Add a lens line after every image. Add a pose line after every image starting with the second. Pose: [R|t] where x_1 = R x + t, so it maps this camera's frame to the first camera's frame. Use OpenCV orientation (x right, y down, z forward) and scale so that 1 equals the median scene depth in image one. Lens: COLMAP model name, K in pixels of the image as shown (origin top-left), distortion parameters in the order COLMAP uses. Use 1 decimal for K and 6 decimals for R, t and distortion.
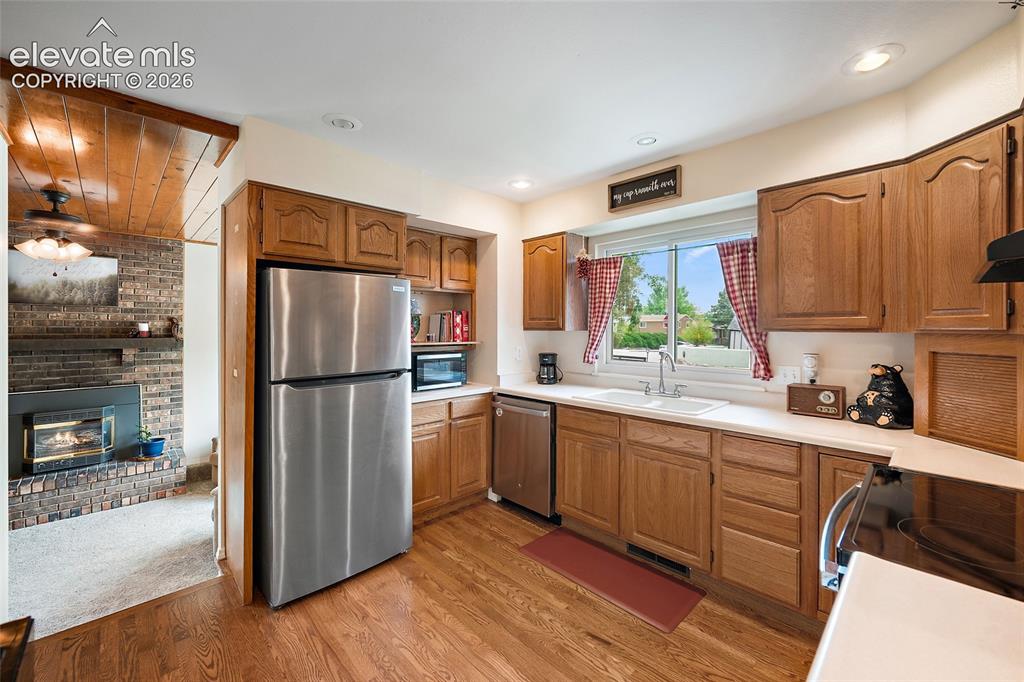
lens RADIAL K [[407.9, 0, 514.5], [0, 407.9, 328.0], [0, 0, 1]] dist [-0.000533, -0.000207]
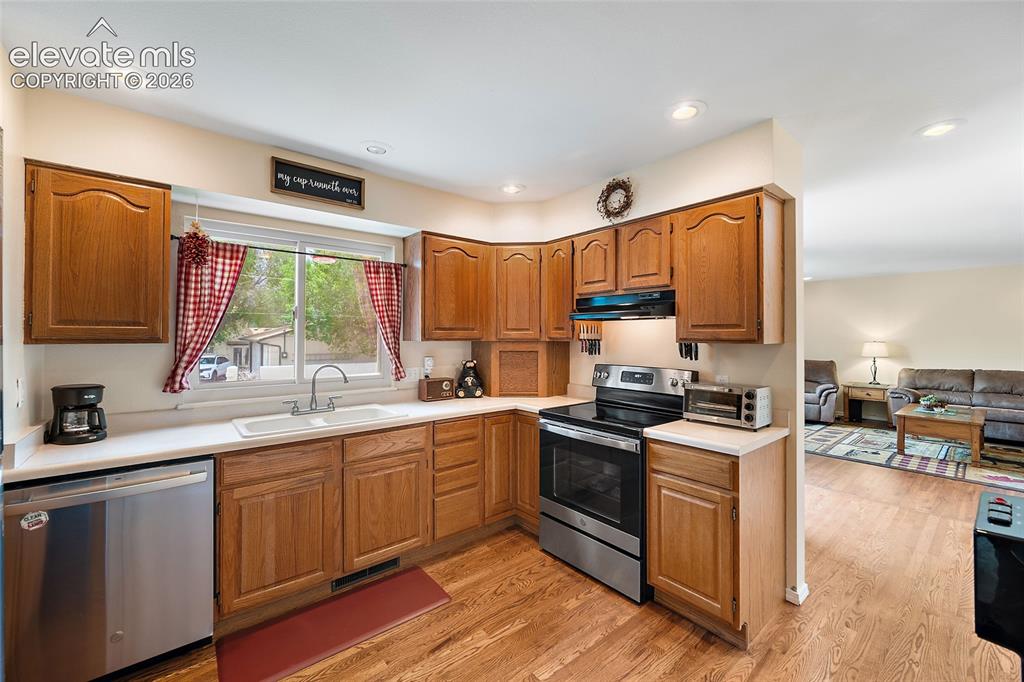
lens RADIAL K [[413.9, 0, 513.8], [0, 413.9, 335.1], [0, 0, 1]] dist [0.000171, 0.000019]
pose [[0.092971, 0.005664, 0.995653, -0.613810], [0.001700, 0.999981, -0.005847, -0.001885], [-0.995667, 0.002236, 0.092960, 0.550647]]
